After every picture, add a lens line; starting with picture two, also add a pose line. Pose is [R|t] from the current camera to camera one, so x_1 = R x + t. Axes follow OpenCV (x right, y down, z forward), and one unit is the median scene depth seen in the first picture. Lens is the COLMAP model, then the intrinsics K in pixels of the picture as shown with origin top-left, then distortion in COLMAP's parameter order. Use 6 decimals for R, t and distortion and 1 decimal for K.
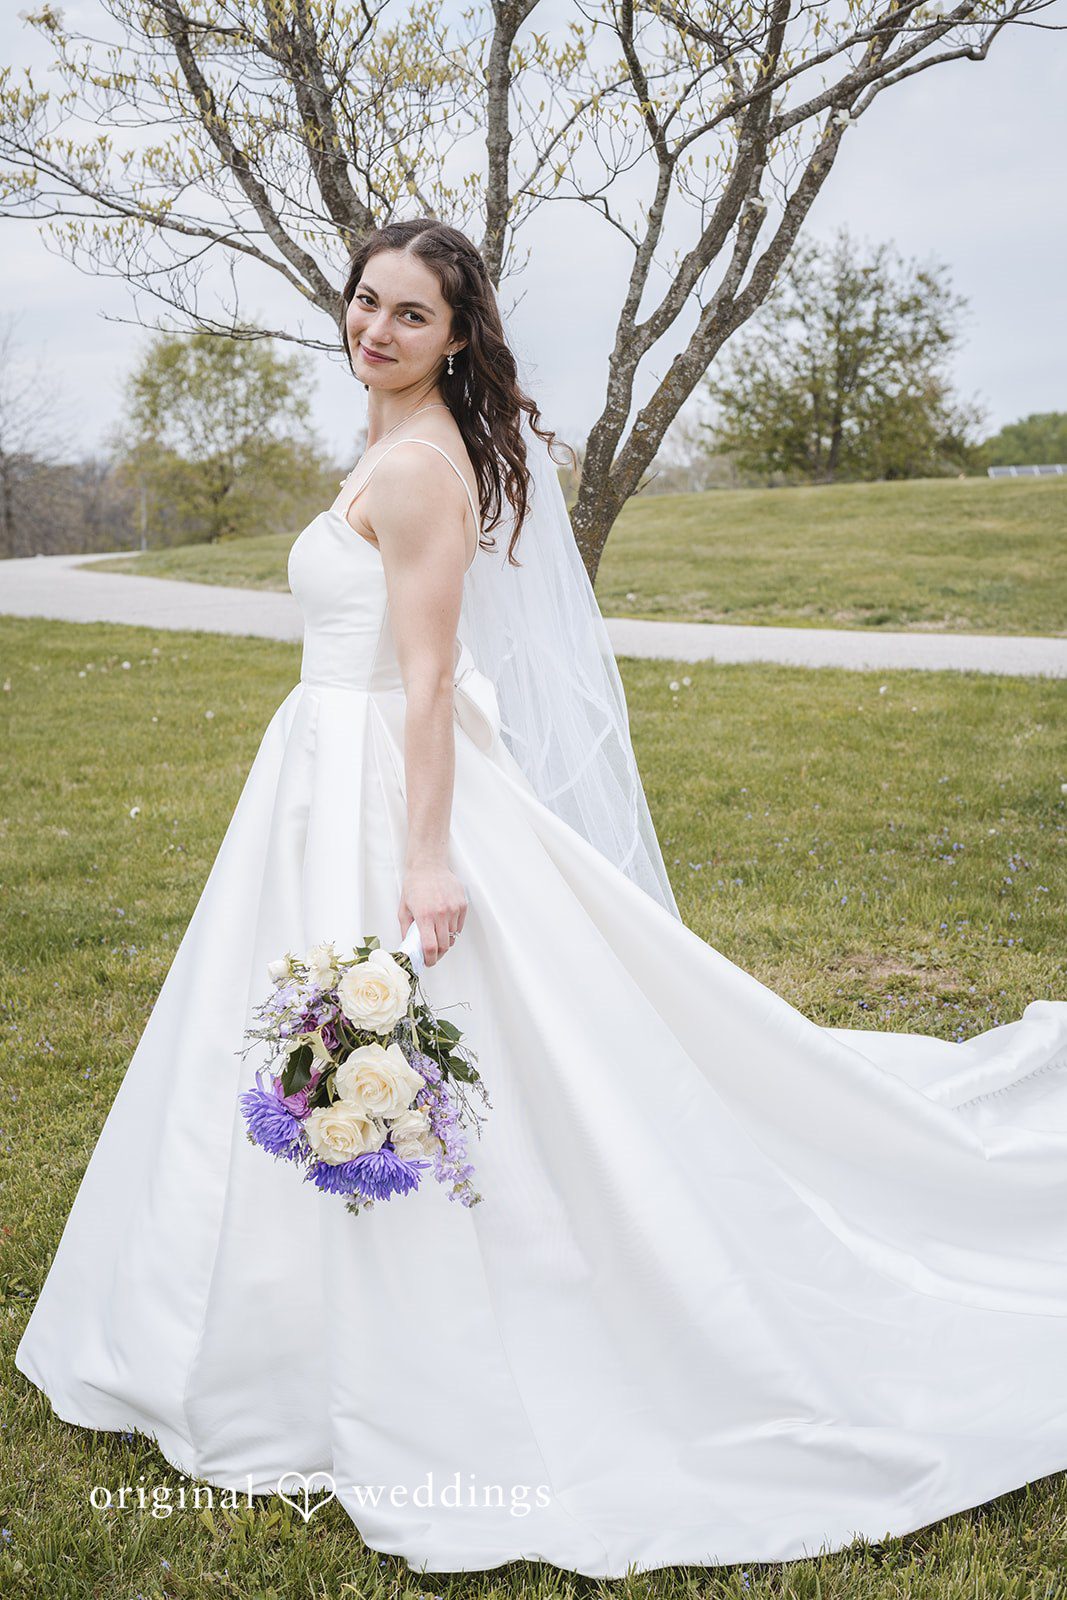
lens RADIAL K [[2288.5, 0, 533.5], [0, 2288.5, 800.0], [0, 0, 1]] dist [0.011987, 0.101690]
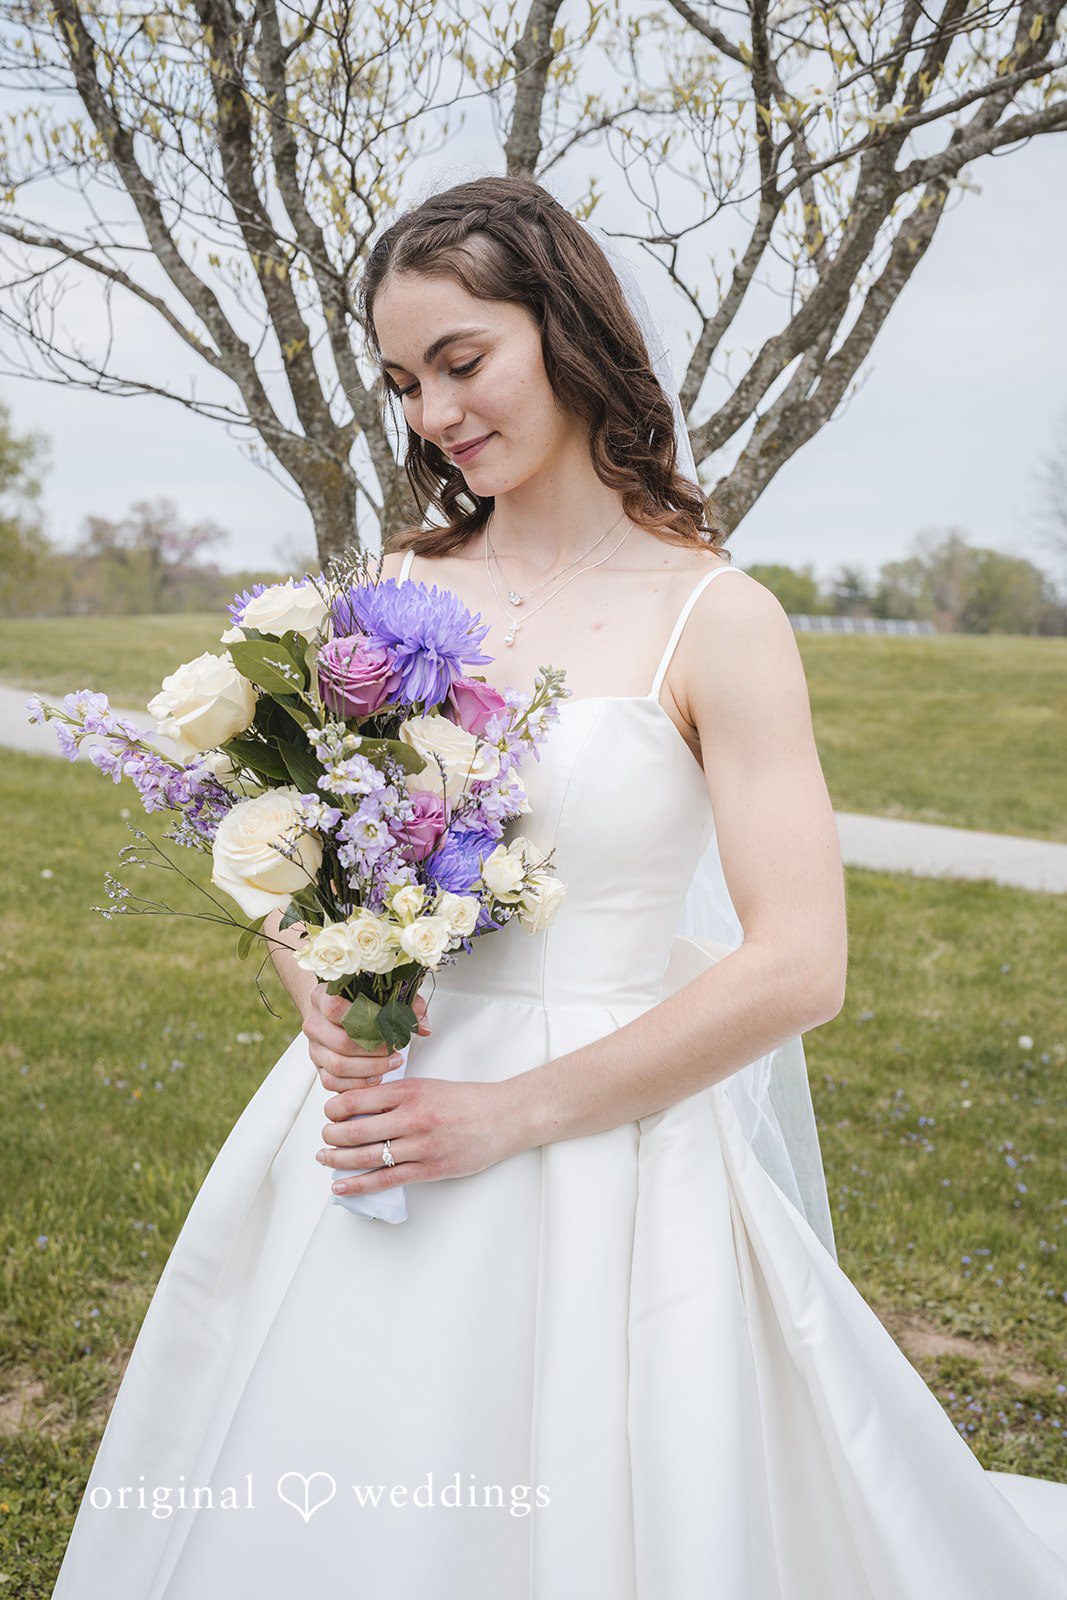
lens RADIAL K [[2288.5, 0, 533.5], [0, 2288.5, 800.0], [0, 0, 1]] dist [0.011987, 0.101690]
pose [[0.988274, 0.078225, 0.131130, -0.079747], [-0.071701, 0.995976, -0.053763, -0.049663], [-0.134808, 0.043731, 0.989906, 0.294538]]
